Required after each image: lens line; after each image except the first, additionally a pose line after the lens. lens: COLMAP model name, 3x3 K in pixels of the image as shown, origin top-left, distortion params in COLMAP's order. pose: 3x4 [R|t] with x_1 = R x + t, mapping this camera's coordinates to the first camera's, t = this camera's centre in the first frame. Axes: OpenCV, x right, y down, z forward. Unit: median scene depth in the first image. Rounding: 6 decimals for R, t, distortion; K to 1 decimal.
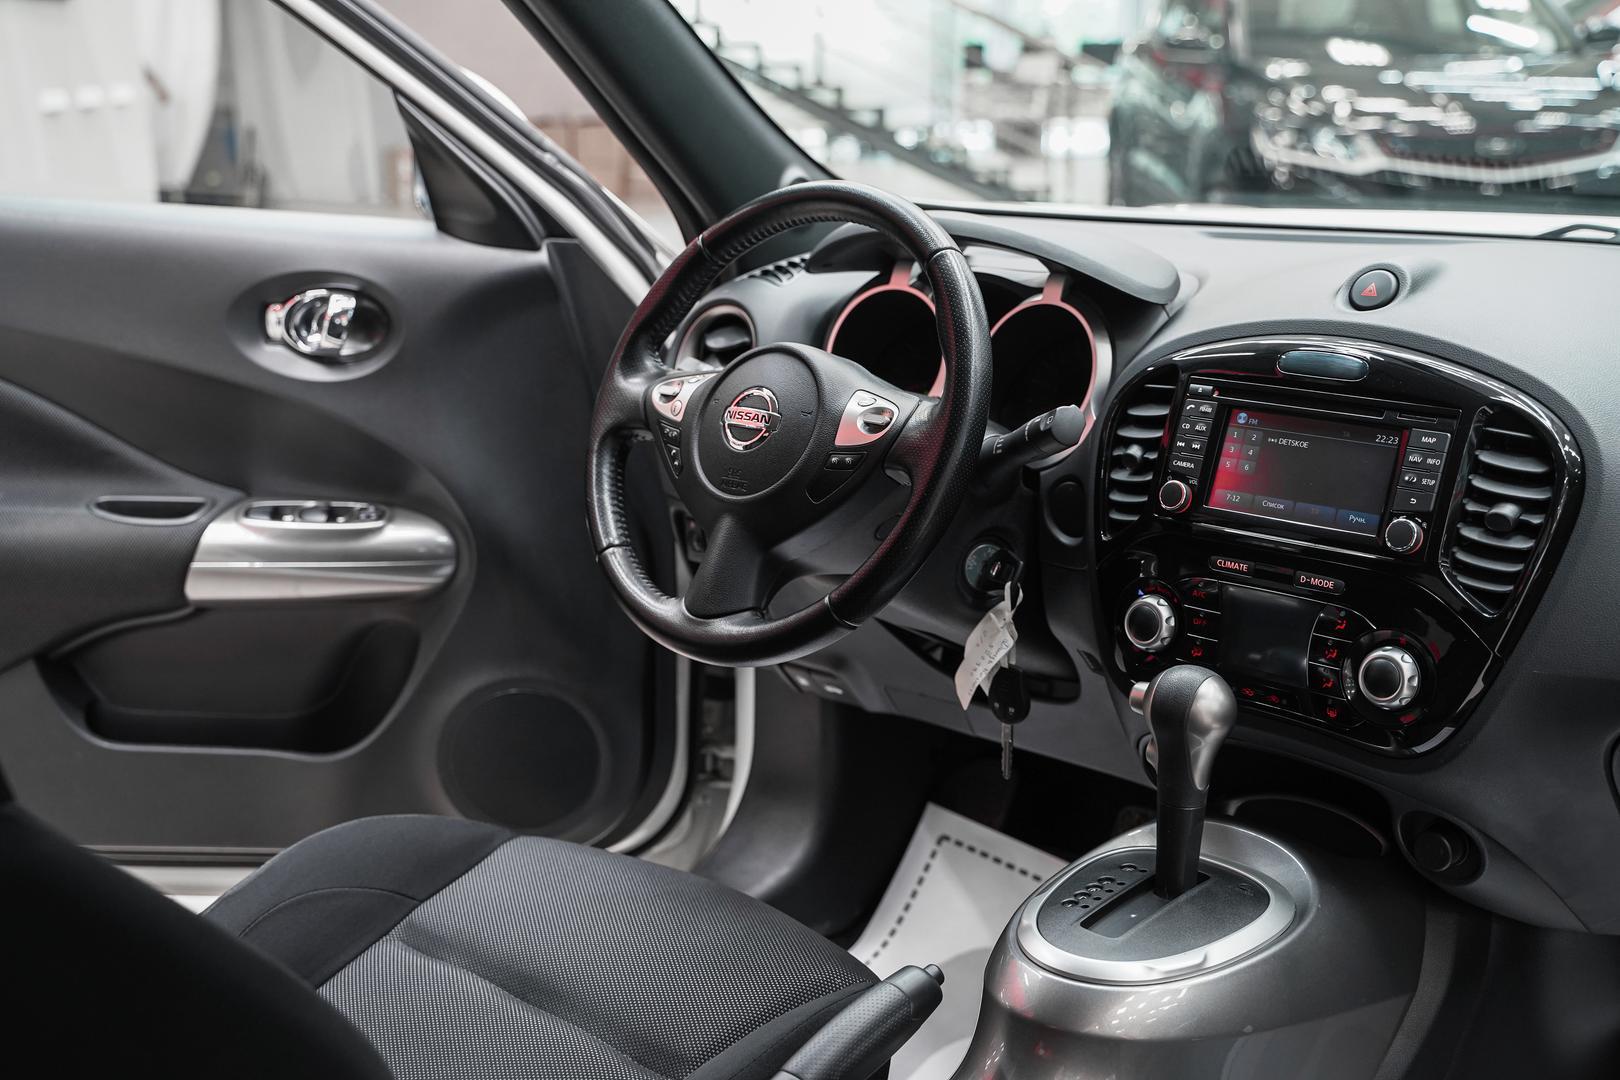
lens RADIAL K [[1989.4, 0, 813.5], [0, 1989.4, 539.2], [0, 0, 1]] dist [0.053721, 0.000000]
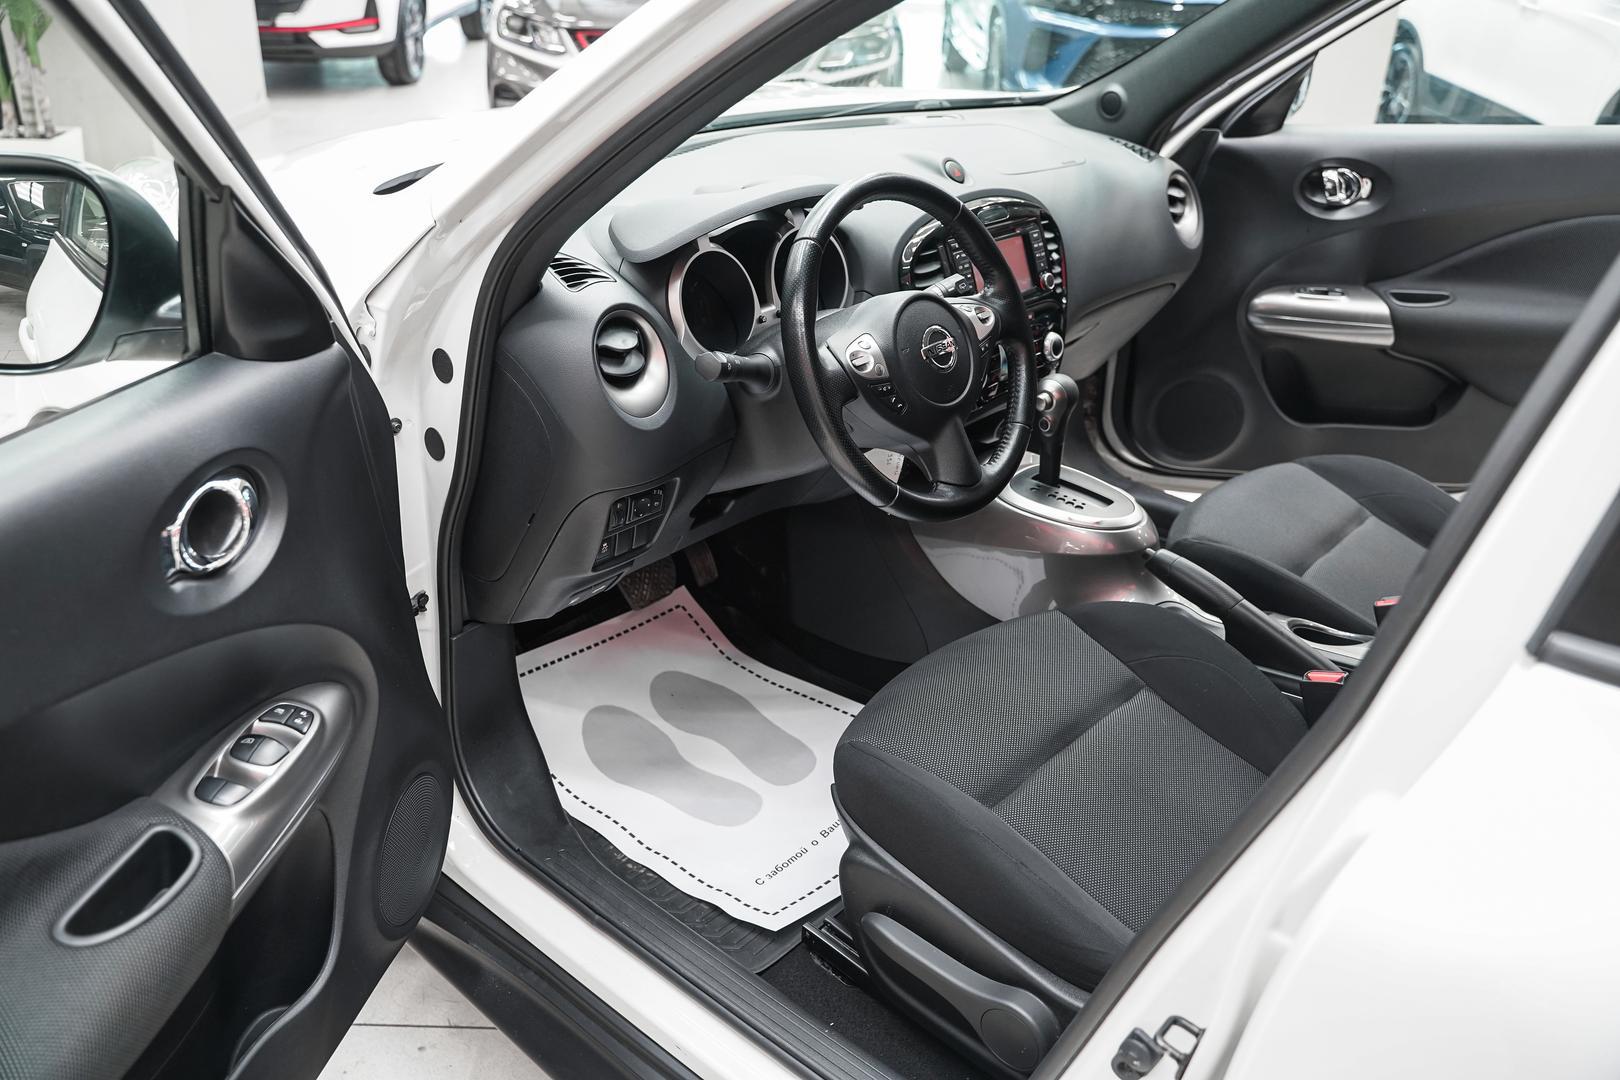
lens RADIAL K [[1320.5, 0, 816.0], [0, 1320.5, 529.8], [0, 0, 1]] dist [-0.106652, 0.080733]
pose [[-0.015761, -0.443788, 0.895993, -0.884016], [0.206332, 0.875374, 0.437205, -0.357432], [-0.978355, 0.191763, 0.077771, 0.982636]]
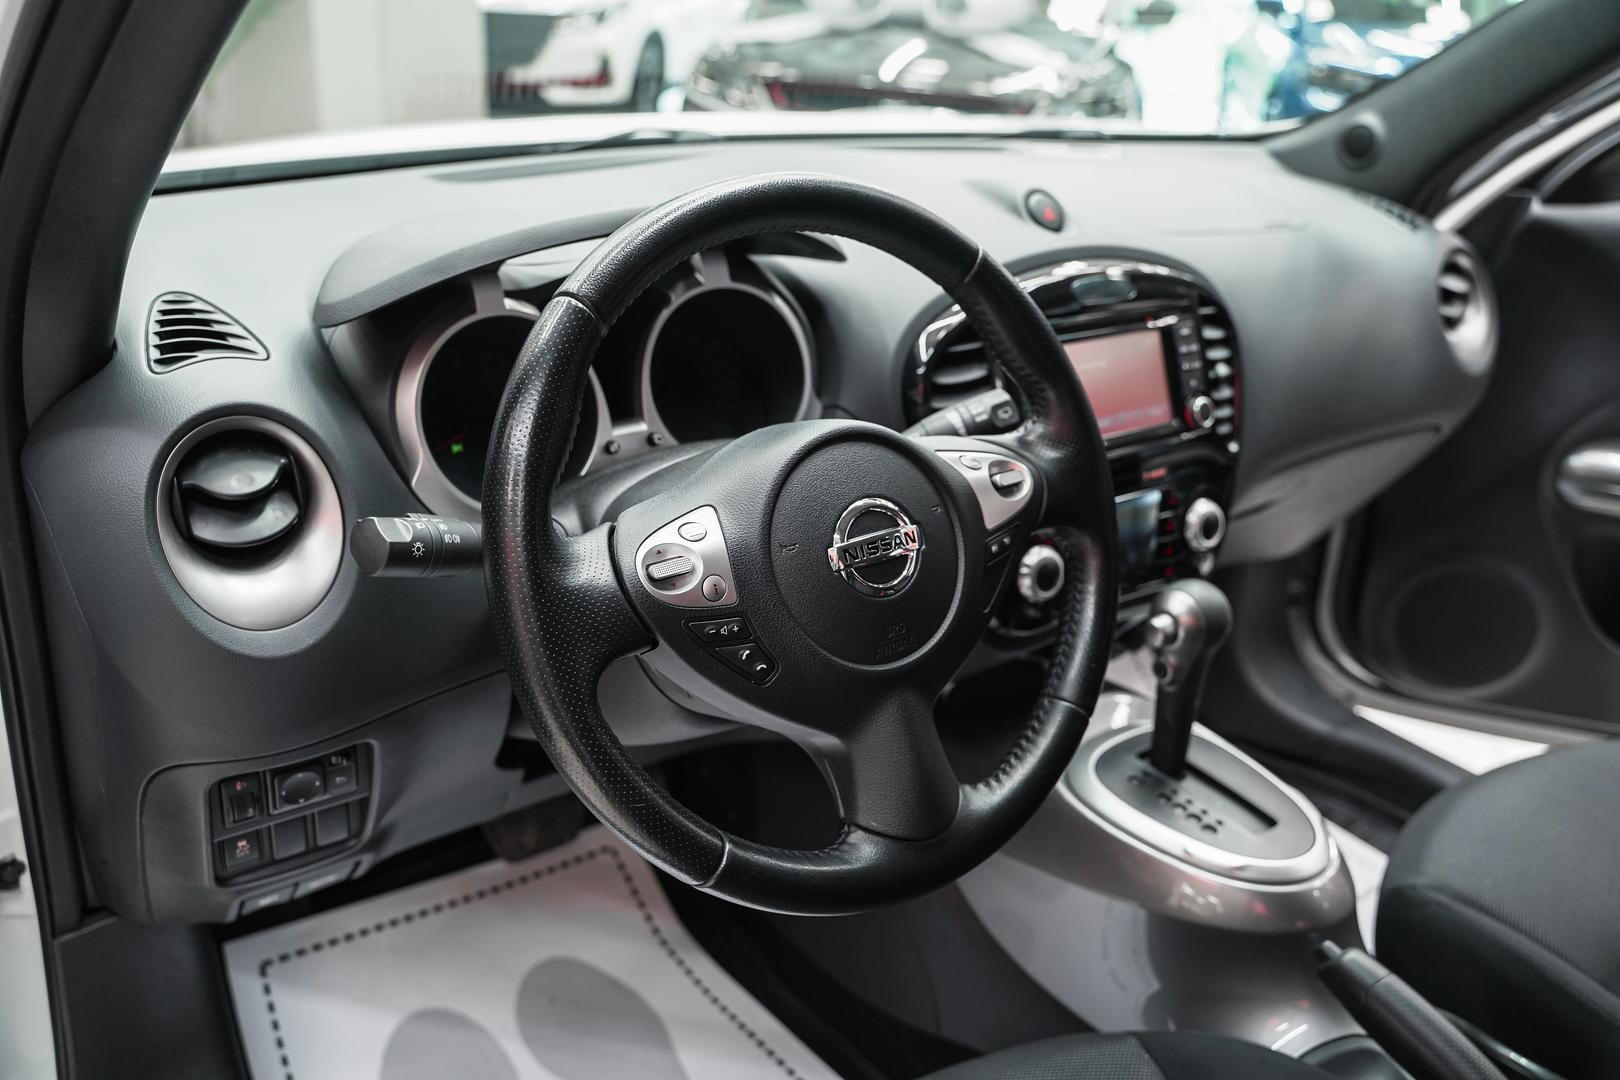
lens RADIAL K [[1320.5, 0, 813.8], [0, 1320.5, 533.3], [0, 0, 1]] dist [-0.106652, 0.080733]
pose [[0.194066, -0.379419, 0.904643, -0.412564], [0.187649, 0.919505, 0.345397, -0.210136], [-0.962874, 0.102726, 0.249642, 0.860449]]
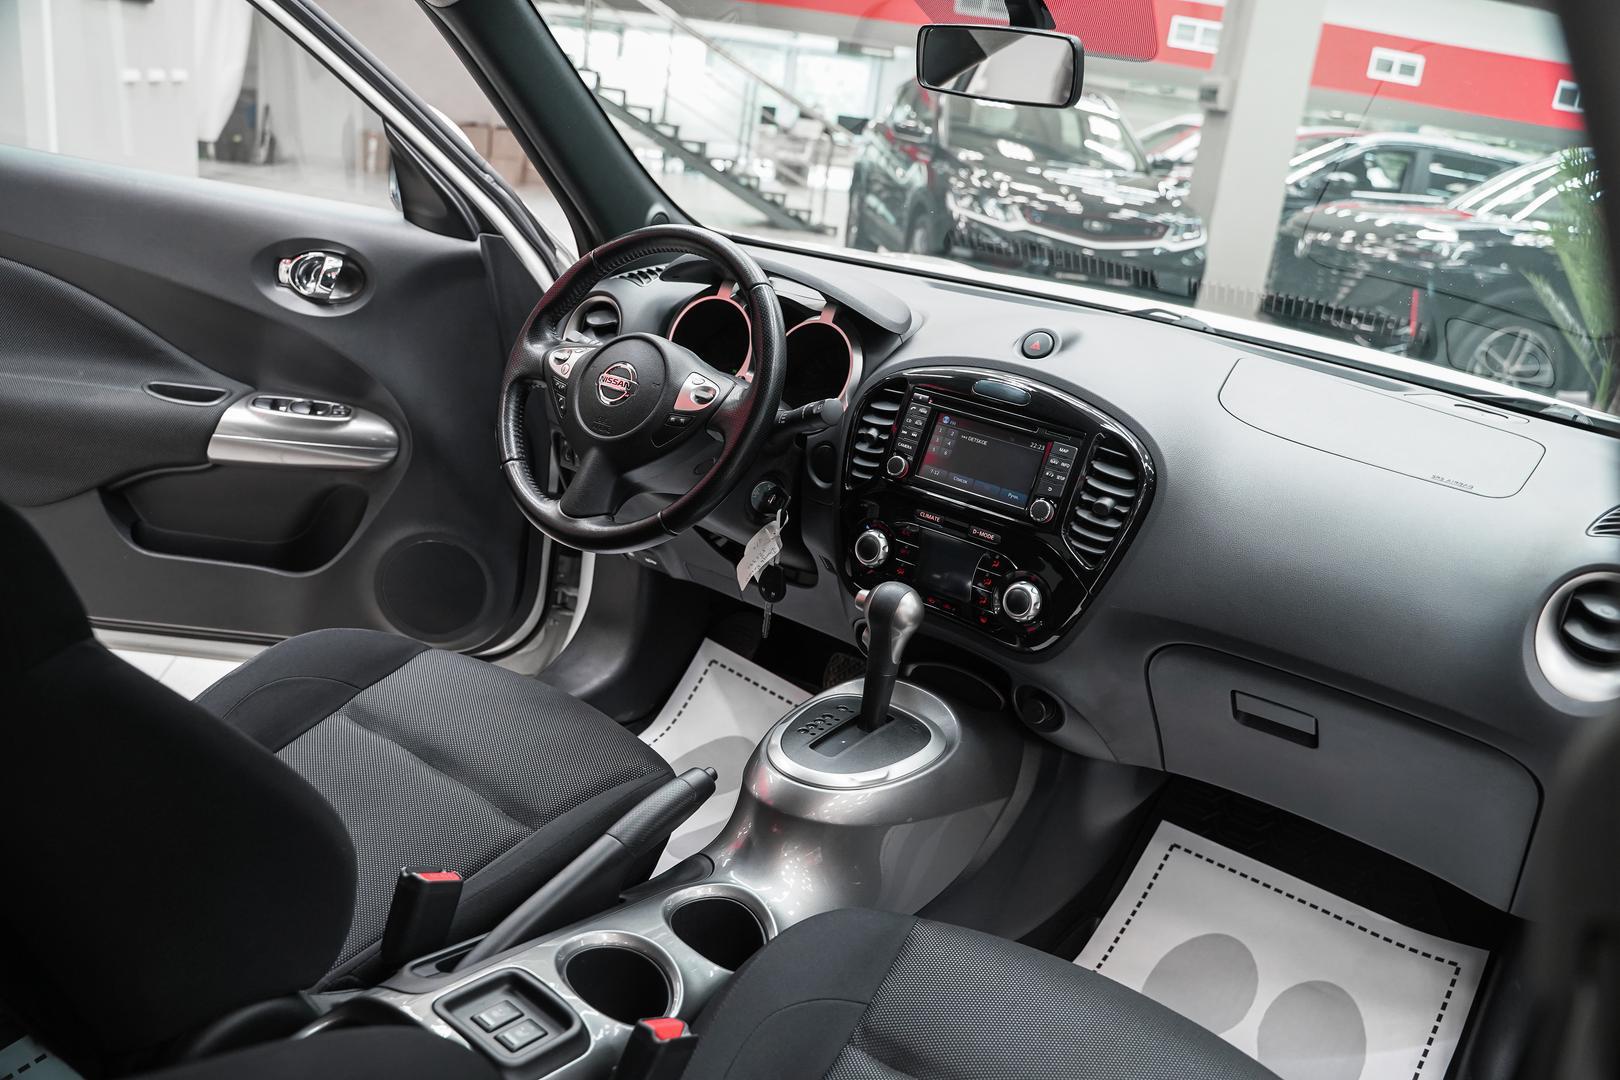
lens RADIAL K [[1320.5, 0, 813.3], [0, 1320.5, 536.4], [0, 0, 1]] dist [-0.106652, 0.080733]
pose [[0.985203, 0.088474, 0.146794, -0.020298], [-0.099853, 0.992391, 0.072036, -0.031427], [-0.139303, -0.085628, 0.986541, 0.020474]]
